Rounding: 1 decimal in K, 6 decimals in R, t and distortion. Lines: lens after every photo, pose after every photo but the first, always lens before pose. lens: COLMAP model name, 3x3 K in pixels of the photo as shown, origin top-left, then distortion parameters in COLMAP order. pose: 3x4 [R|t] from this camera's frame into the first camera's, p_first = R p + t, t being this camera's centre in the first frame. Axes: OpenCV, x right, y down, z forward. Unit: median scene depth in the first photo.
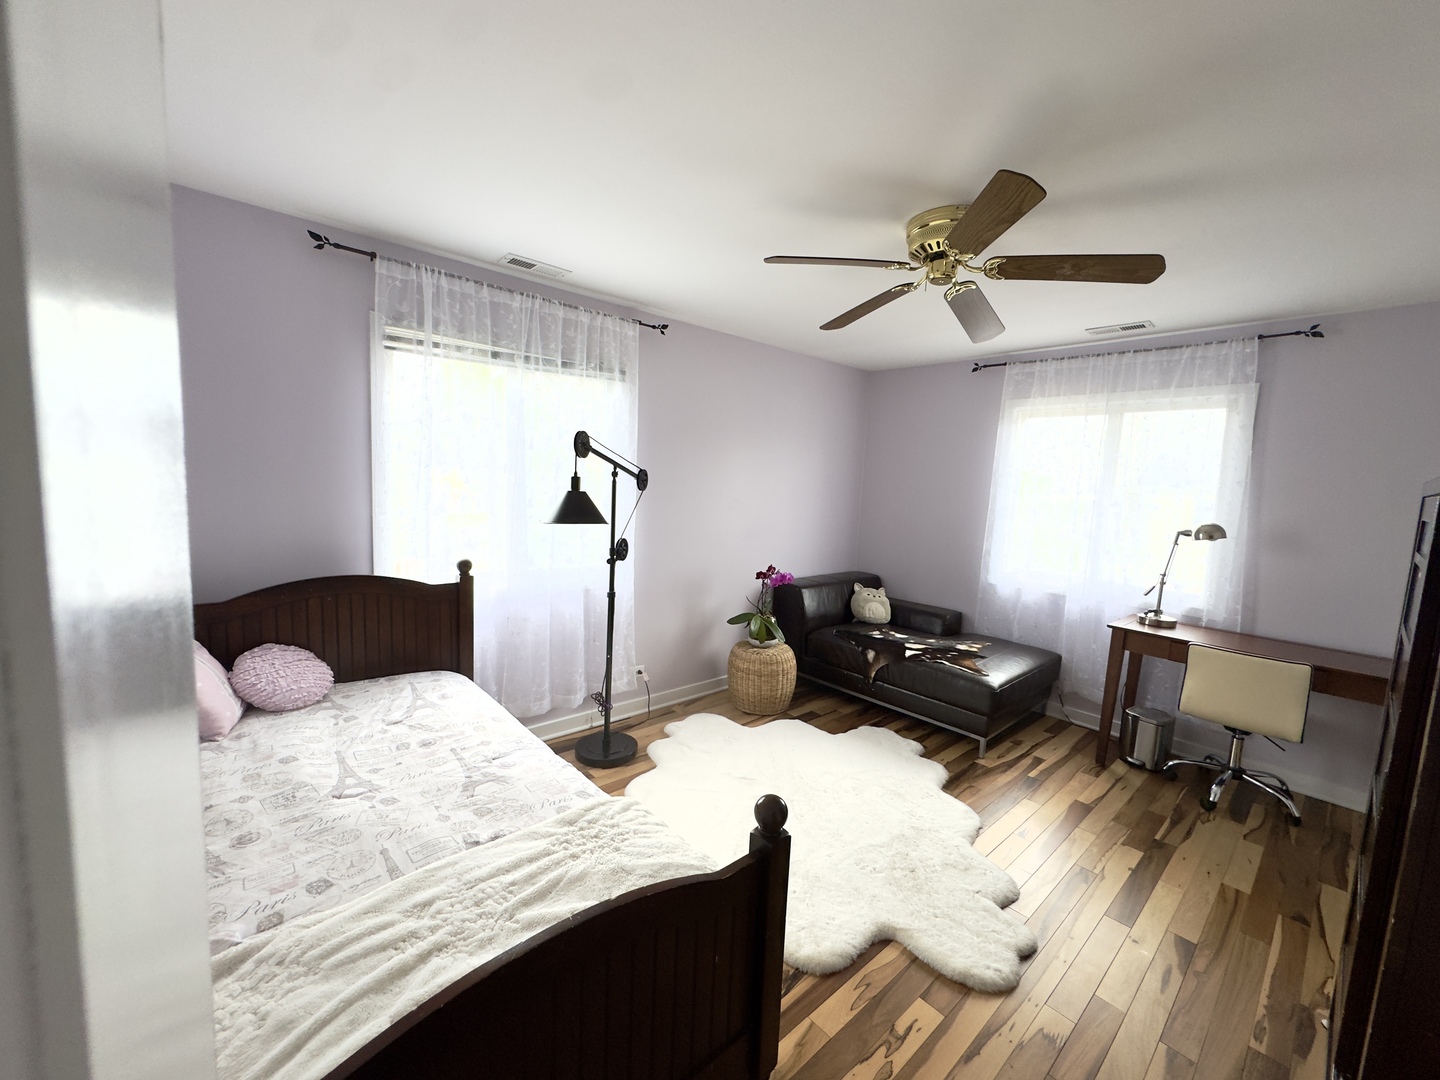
lens RADIAL K [[577.1, 0, 716.1], [0, 577.1, 539.6], [0, 0, 1]] dist [-0.005238, 0.000800]
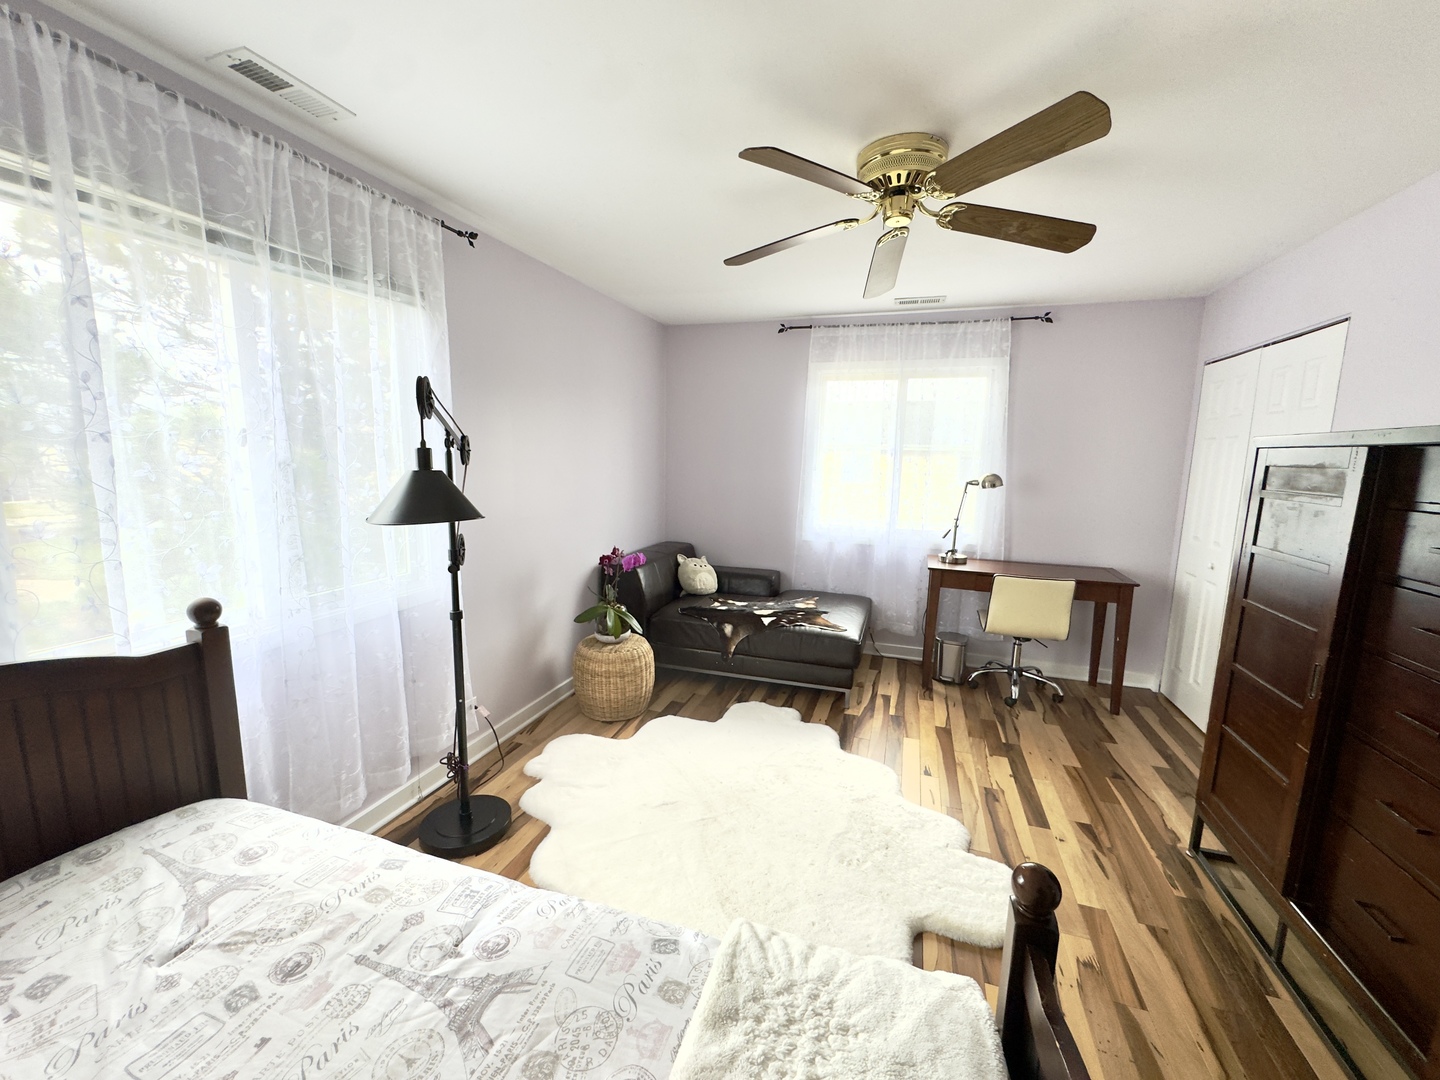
lens RADIAL K [[577.1, 0, 719.7], [0, 577.1, 540.3], [0, 0, 1]] dist [-0.005238, 0.000800]
pose [[0.864112, -0.104149, 0.492405, -0.249241], [0.072785, 0.993930, 0.082498, -0.031601], [-0.498008, -0.035448, 0.866448, 0.239225]]
